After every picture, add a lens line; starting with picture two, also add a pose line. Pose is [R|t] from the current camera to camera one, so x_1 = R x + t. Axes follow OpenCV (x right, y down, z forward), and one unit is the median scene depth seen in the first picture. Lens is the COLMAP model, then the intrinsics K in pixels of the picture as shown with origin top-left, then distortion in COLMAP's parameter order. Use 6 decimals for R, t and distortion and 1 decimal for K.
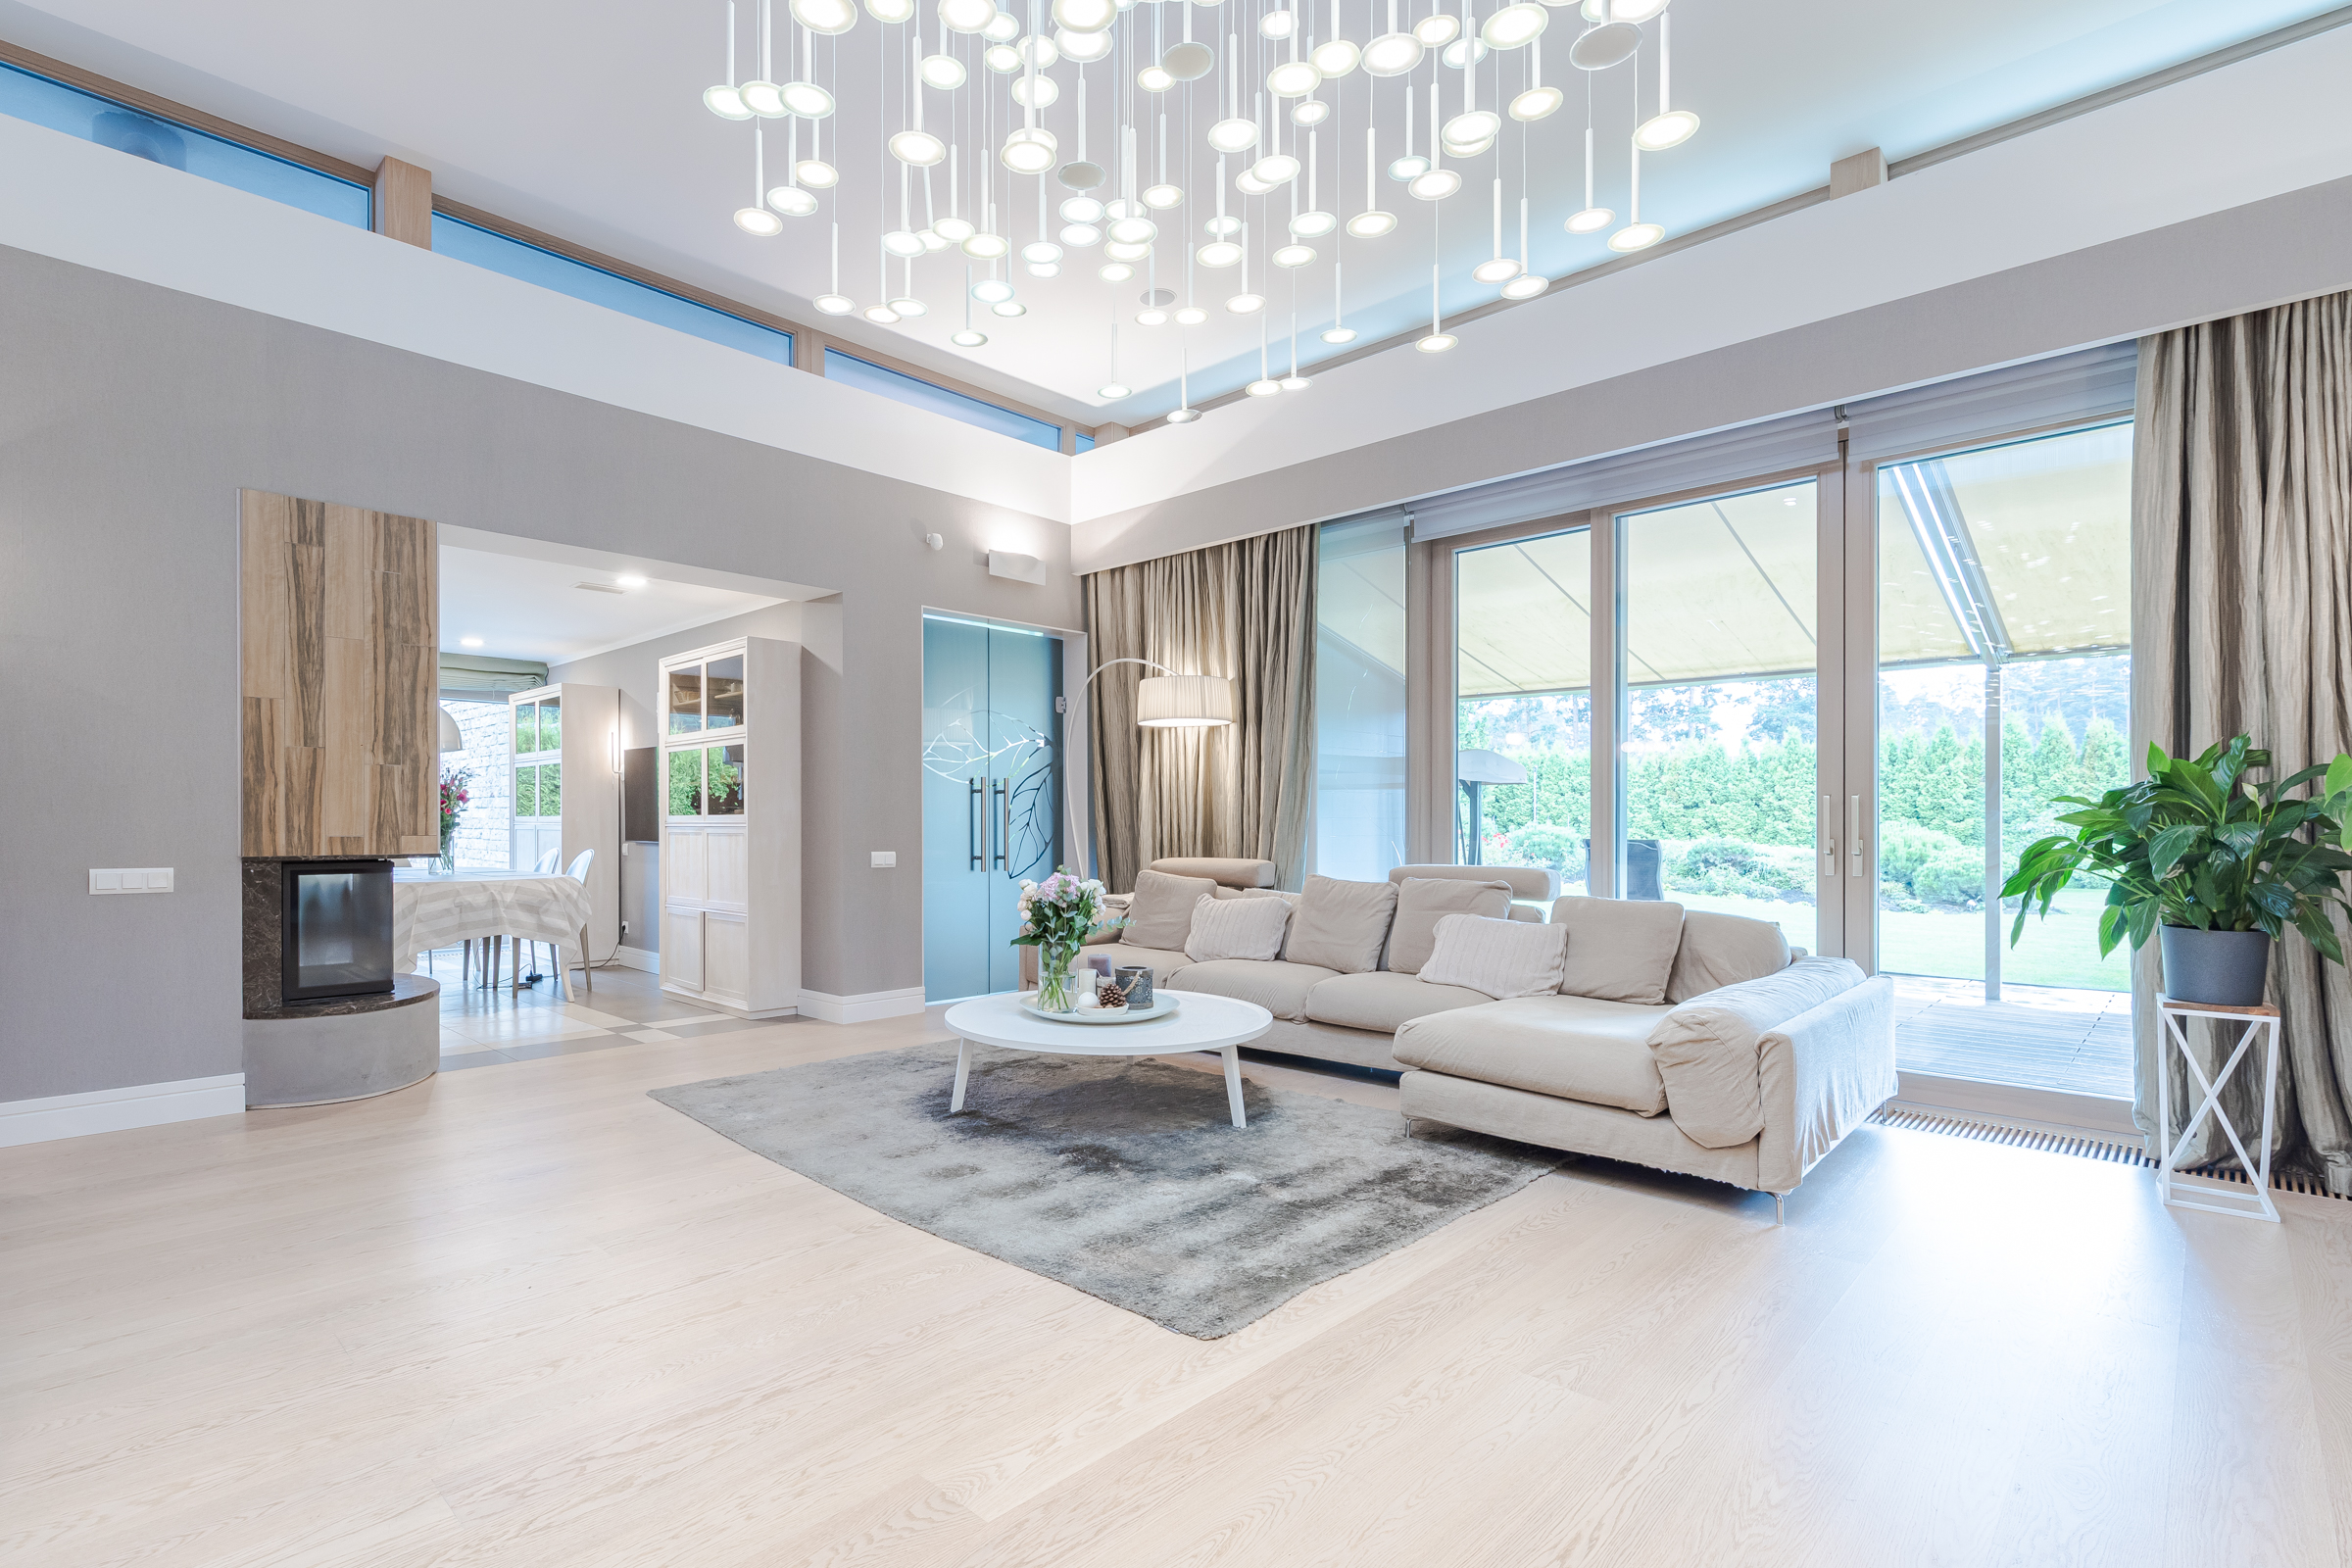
lens RADIAL K [[1084.0, 0, 1059.2], [0, 1084.0, 821.9], [0, 0, 1]] dist [0.002890, -0.000842]
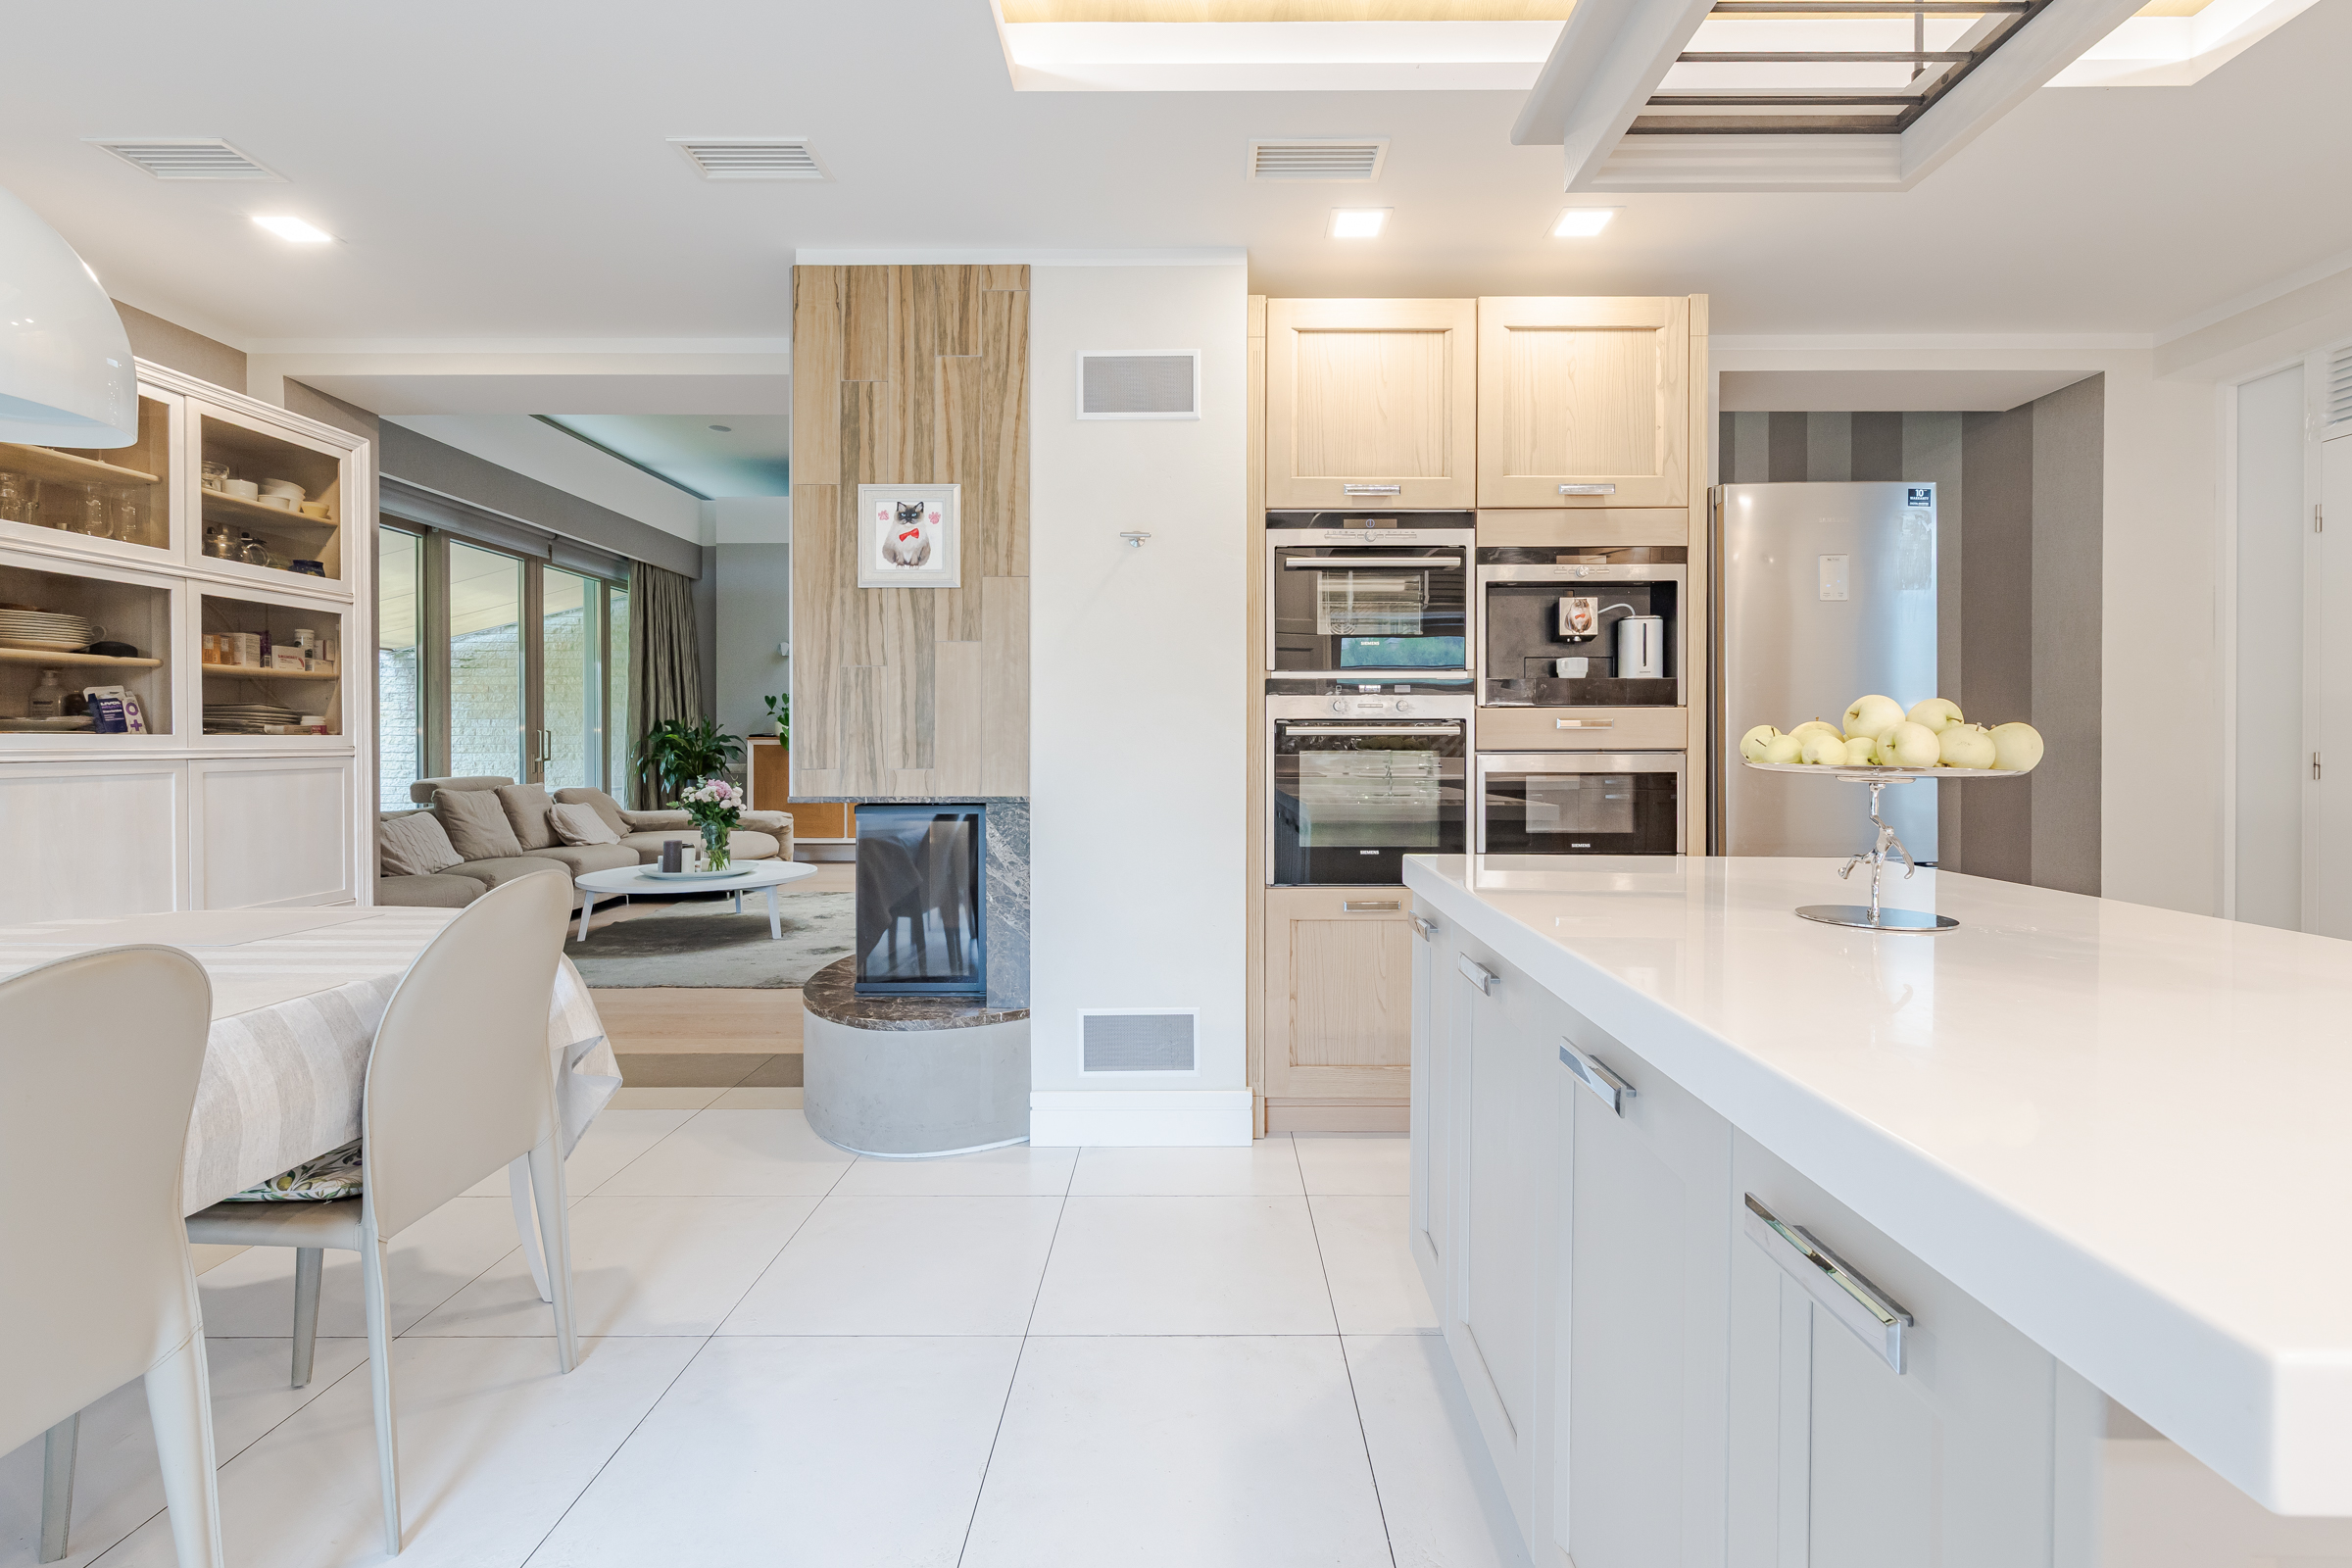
lens RADIAL K [[1017.1, 0, 1188.6], [0, 1017.1, 747.5], [0, 0, 1]] dist [0.004536, -0.001531]
pose [[-0.704195, -0.007025, 0.709971, -1.390079], [-0.002002, 0.999967, 0.007909, -0.011279], [-0.710003, 0.004148, -0.704186, 1.462763]]
